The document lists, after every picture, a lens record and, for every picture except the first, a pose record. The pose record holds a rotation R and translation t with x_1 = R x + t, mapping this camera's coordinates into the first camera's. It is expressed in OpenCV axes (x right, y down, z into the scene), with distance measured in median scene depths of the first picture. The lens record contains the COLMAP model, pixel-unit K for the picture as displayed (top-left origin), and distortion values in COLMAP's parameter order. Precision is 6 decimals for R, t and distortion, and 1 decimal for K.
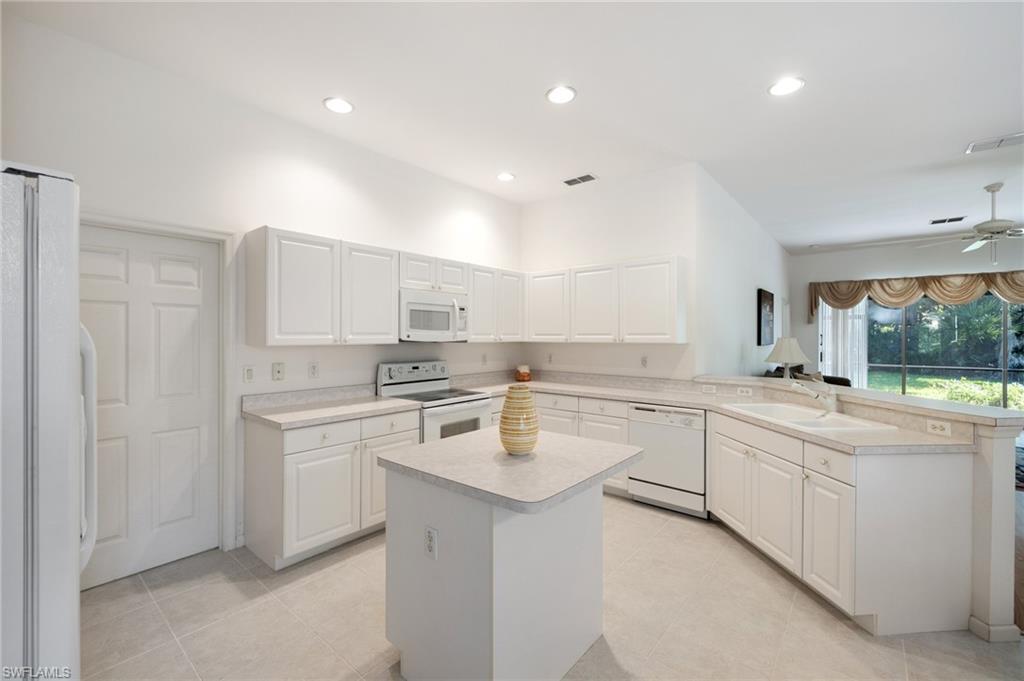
lens RADIAL K [[430.4, 0, 513.2], [0, 430.4, 335.2], [0, 0, 1]] dist [-0.000279, -0.000094]
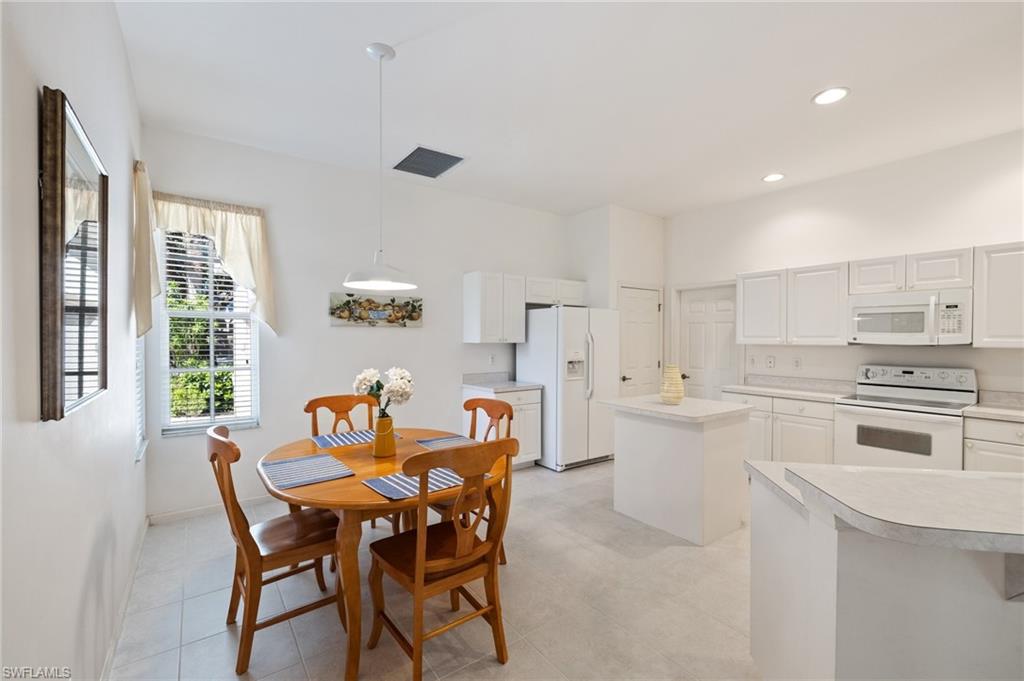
lens RADIAL K [[430.4, 0, 513.2], [0, 430.4, 335.2], [0, 0, 1]] dist [-0.000279, -0.000094]
pose [[-0.236806, -0.007462, -0.971528, 1.000596], [-0.001495, 0.999972, -0.007316, 0.002175], [0.971556, -0.000280, -0.236810, 0.419945]]
